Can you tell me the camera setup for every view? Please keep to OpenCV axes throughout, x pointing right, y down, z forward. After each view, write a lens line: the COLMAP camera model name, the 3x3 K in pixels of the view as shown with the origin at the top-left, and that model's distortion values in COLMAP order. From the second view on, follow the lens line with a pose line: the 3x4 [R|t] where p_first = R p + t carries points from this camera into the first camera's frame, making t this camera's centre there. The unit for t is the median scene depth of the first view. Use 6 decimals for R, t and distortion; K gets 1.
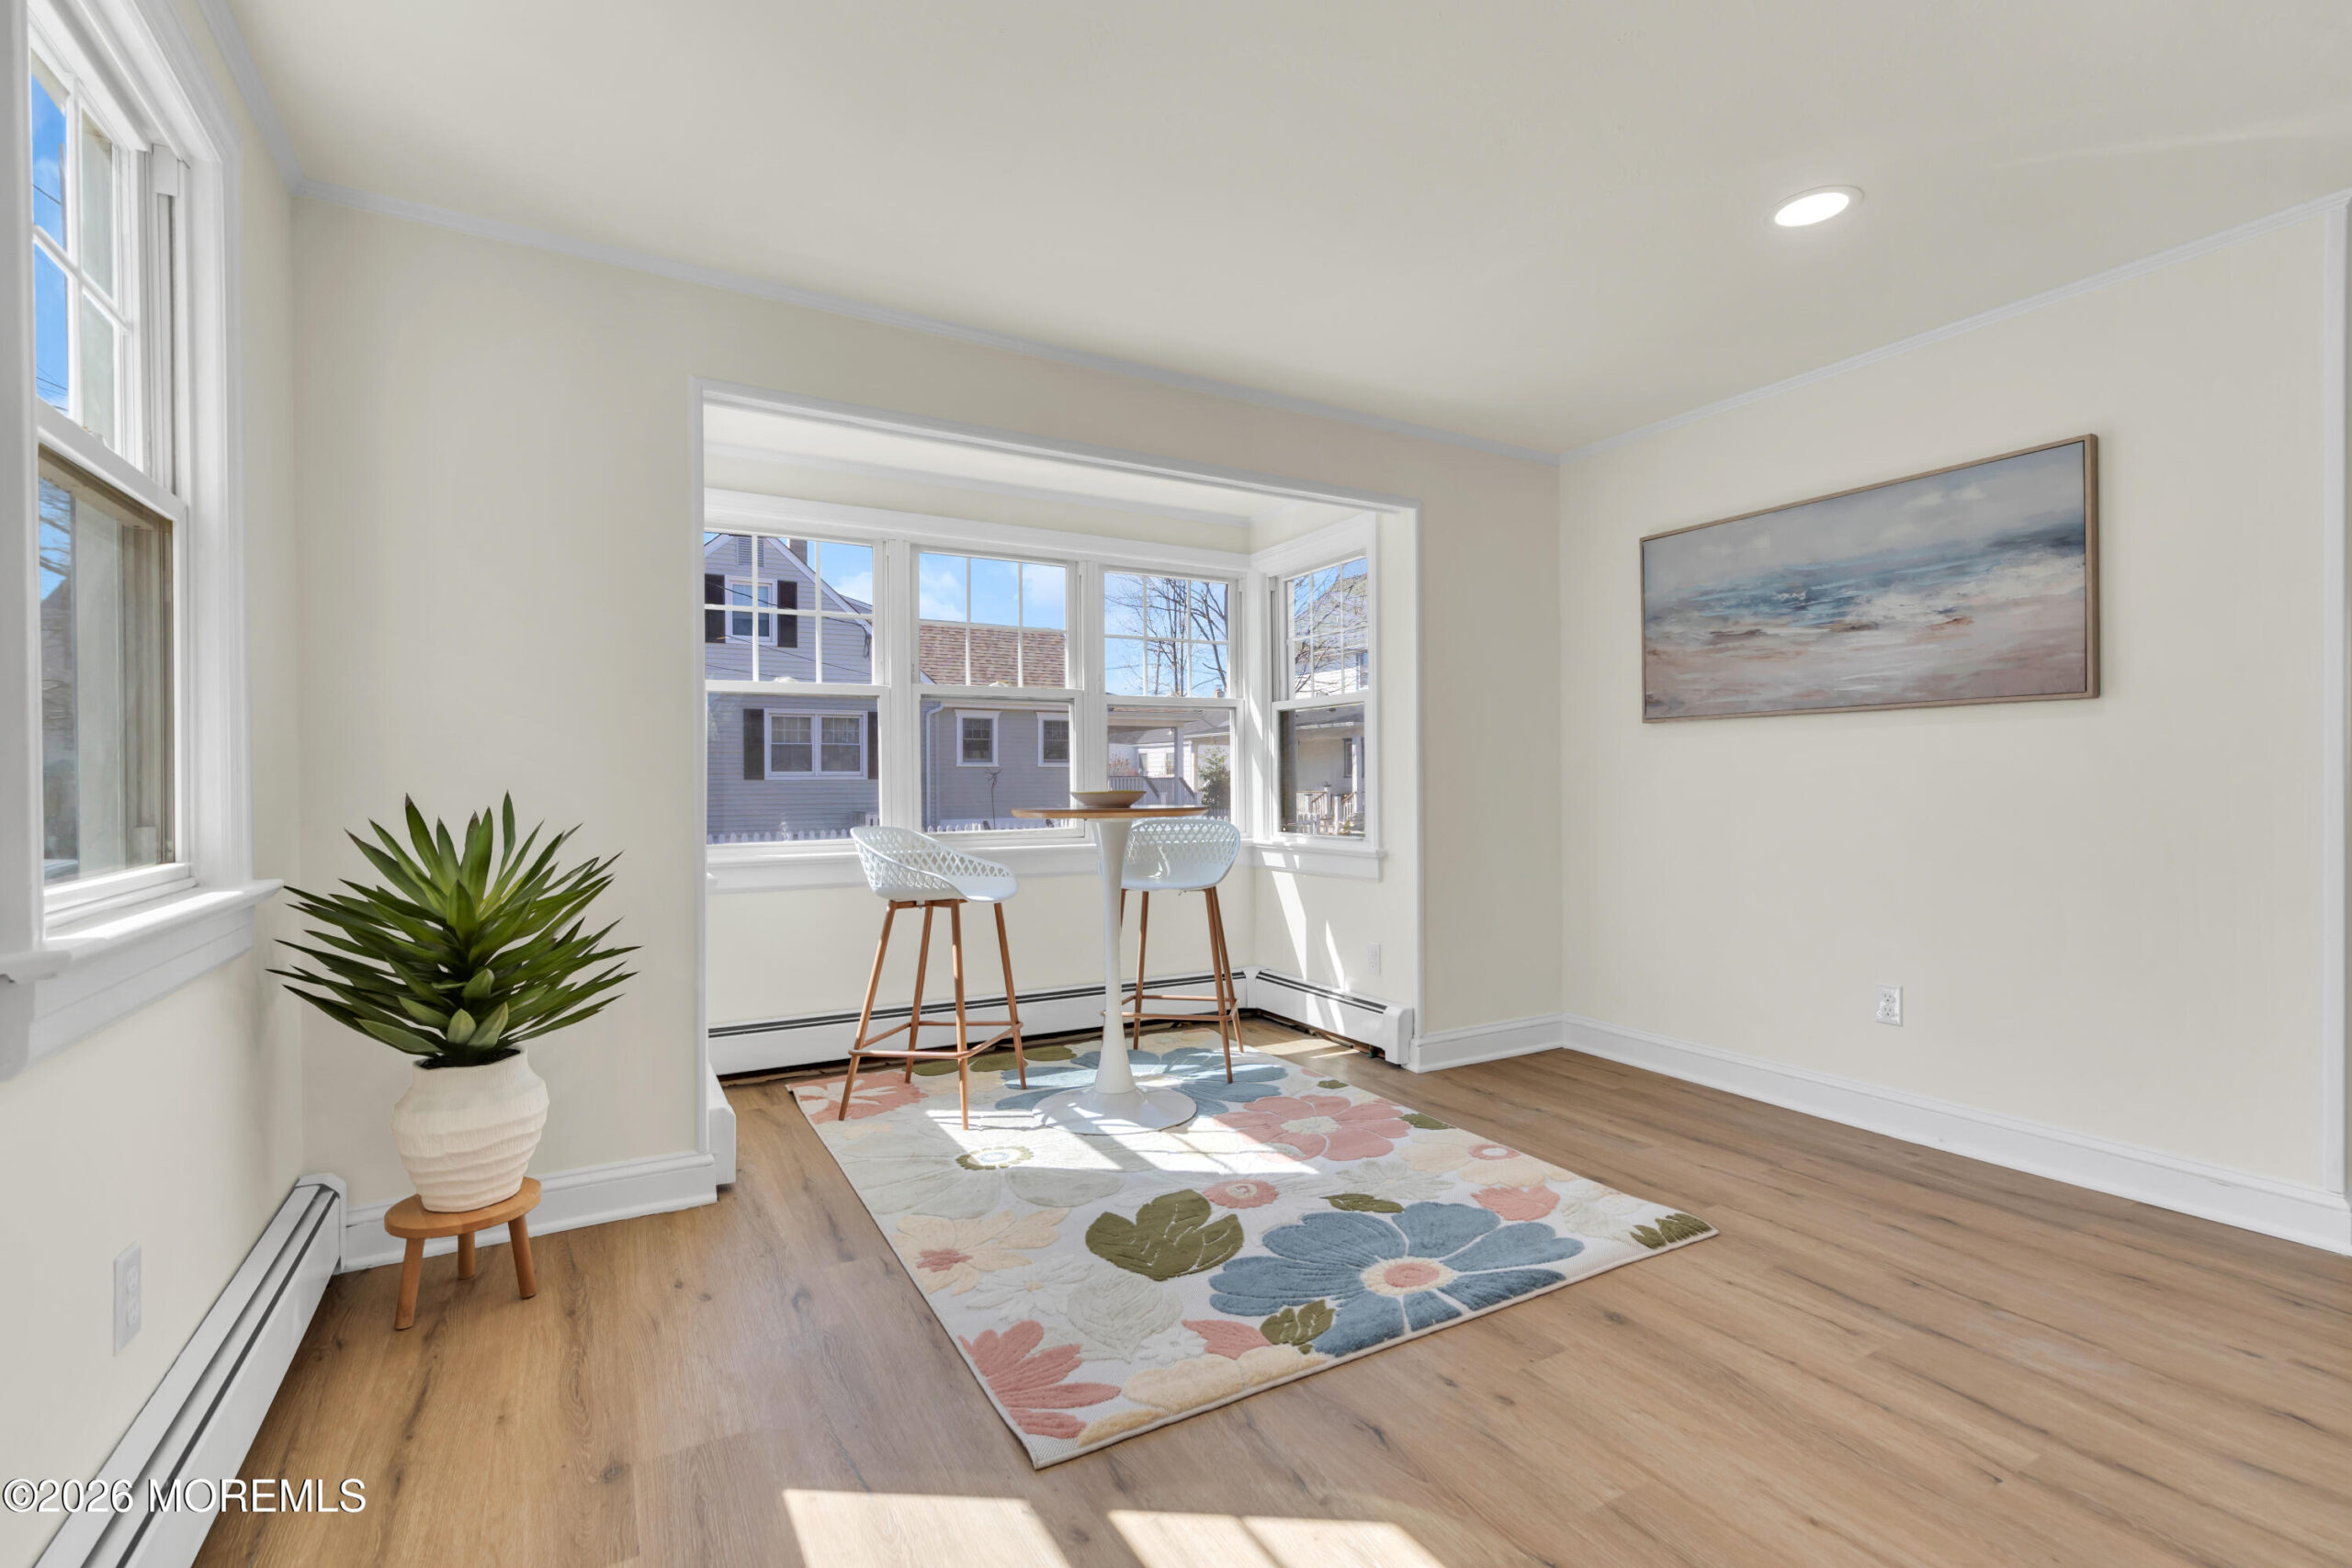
lens RADIAL K [[1066.8, 0, 1184.3], [0, 1066.8, 783.4], [0, 0, 1]] dist [0.000469, 0.003380]
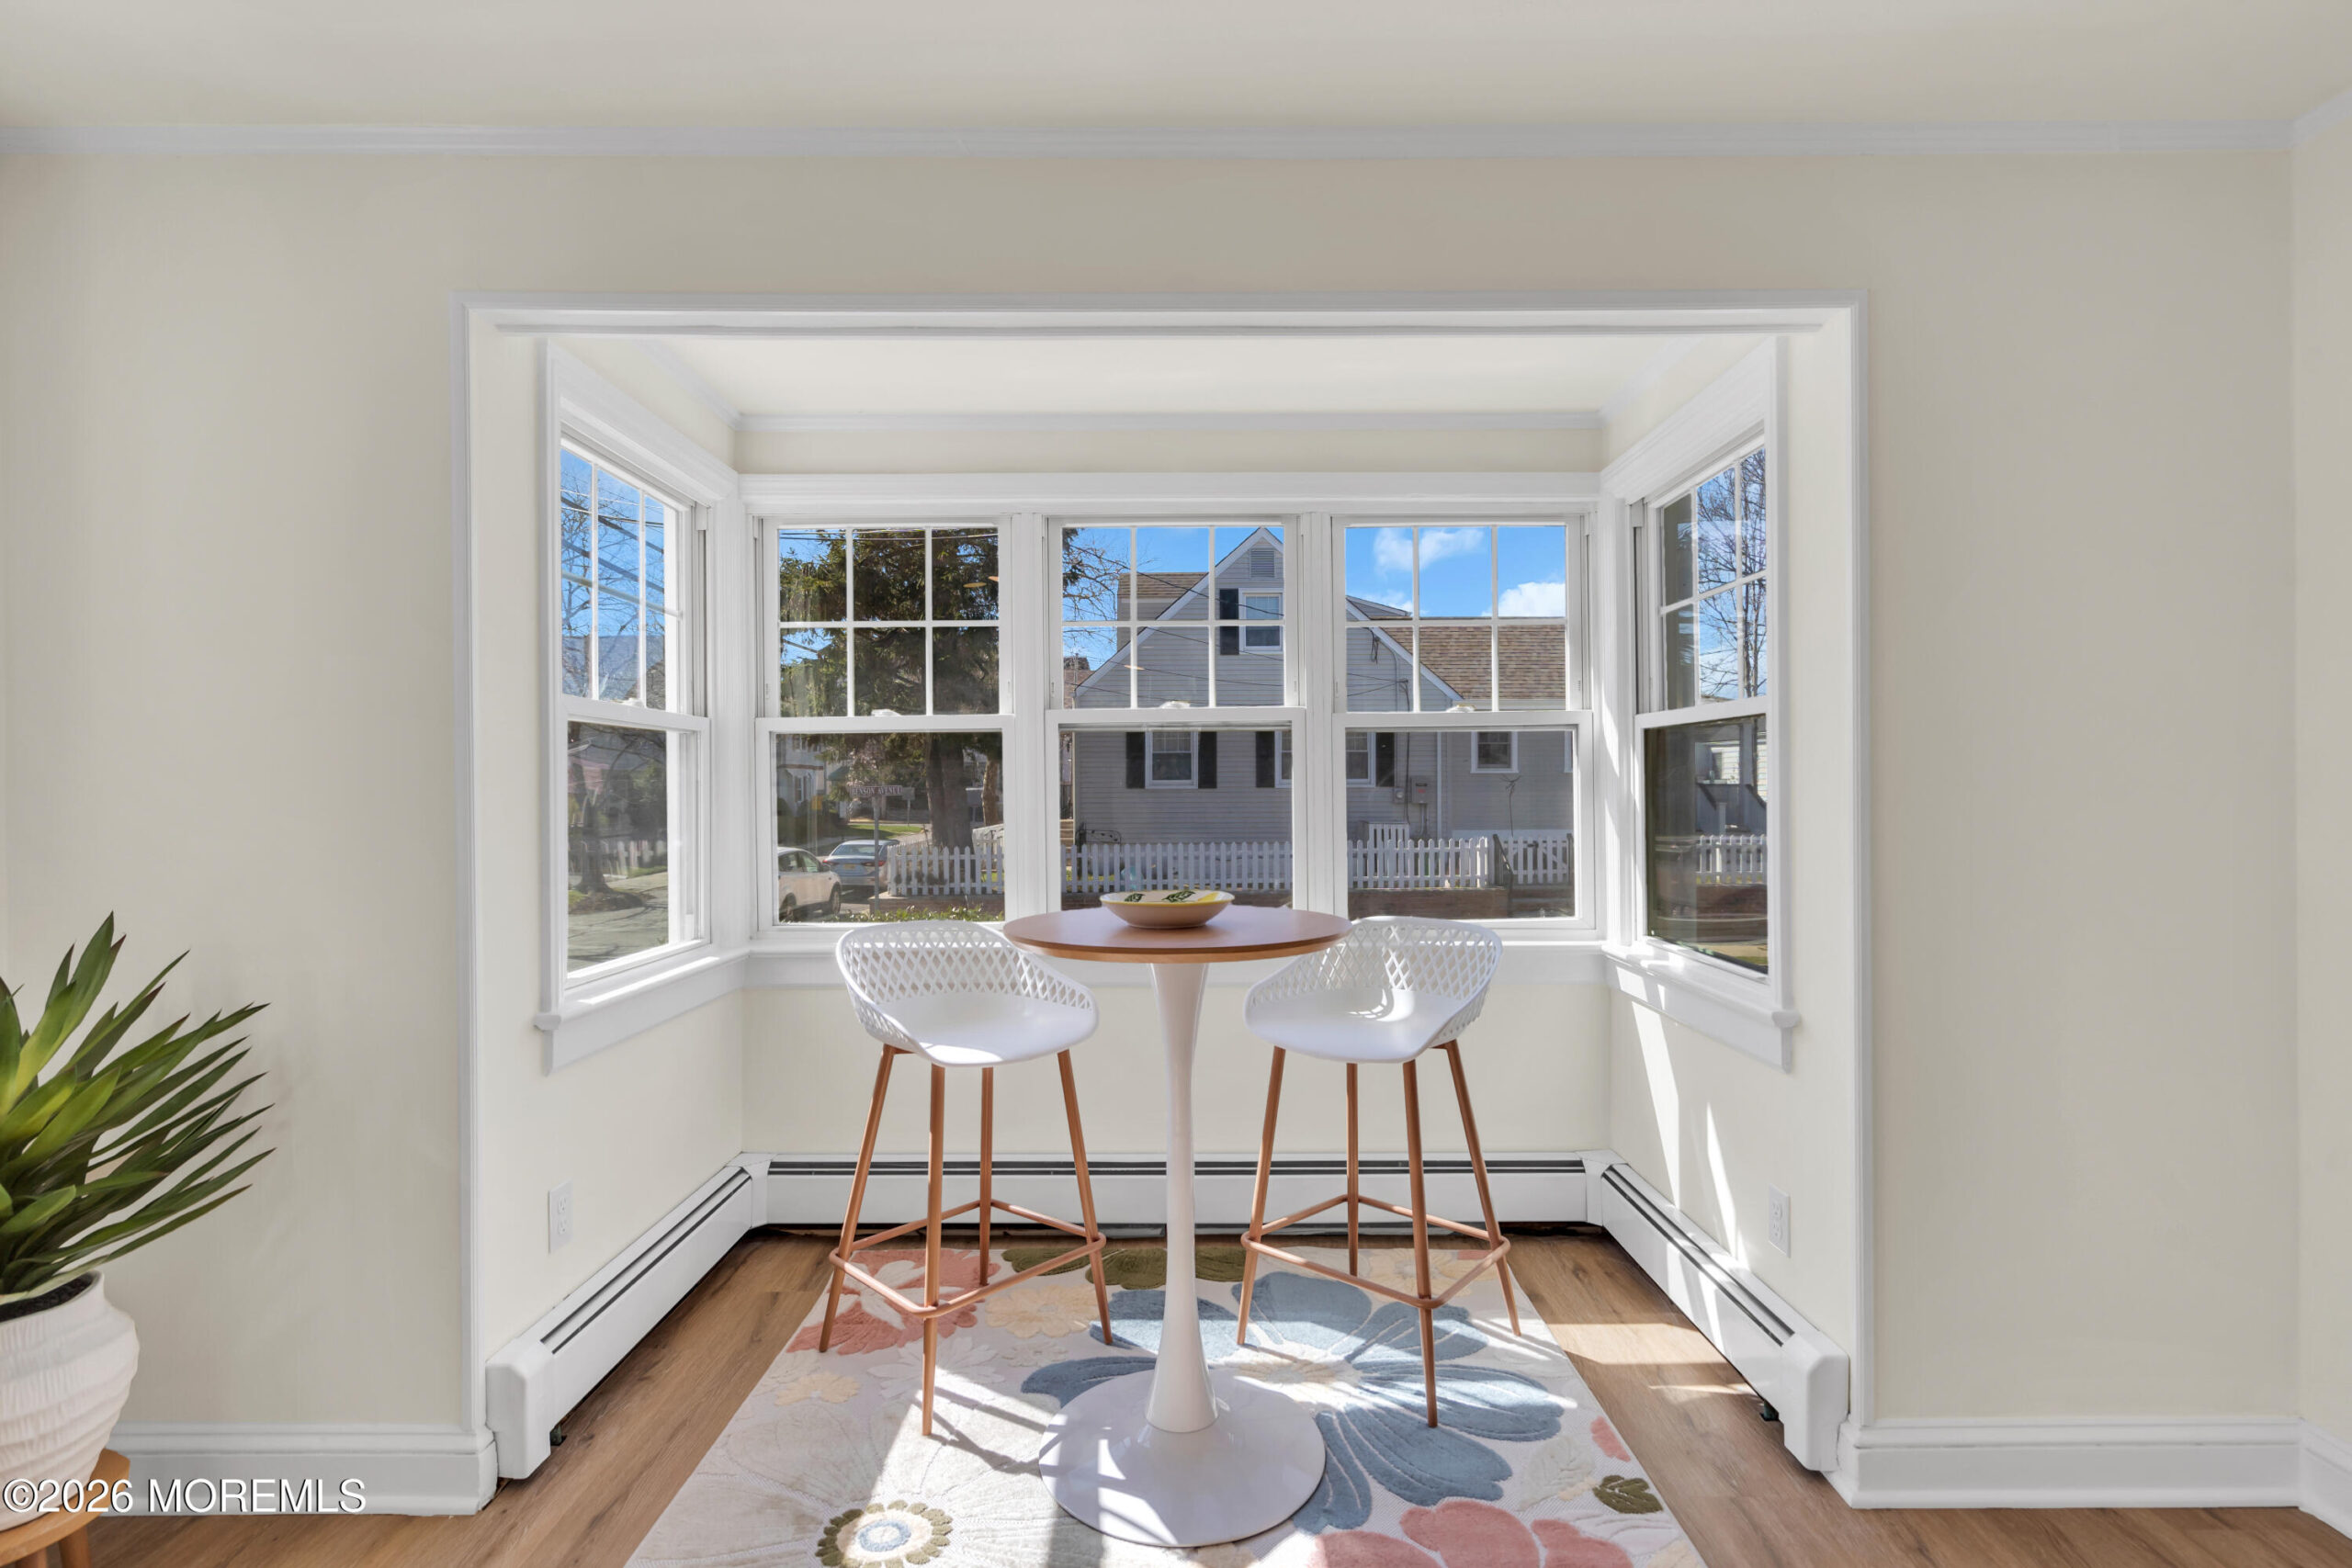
lens RADIAL K [[1066.8, 0, 1182.6], [0, 1066.8, 789.0], [0, 0, 1]] dist [0.000469, 0.003380]
pose [[0.866776, 0.001430, -0.498696, 0.245678], [0.001116, 0.999988, 0.004807, -0.058497], [0.498697, -0.004723, 0.866764, 0.555350]]
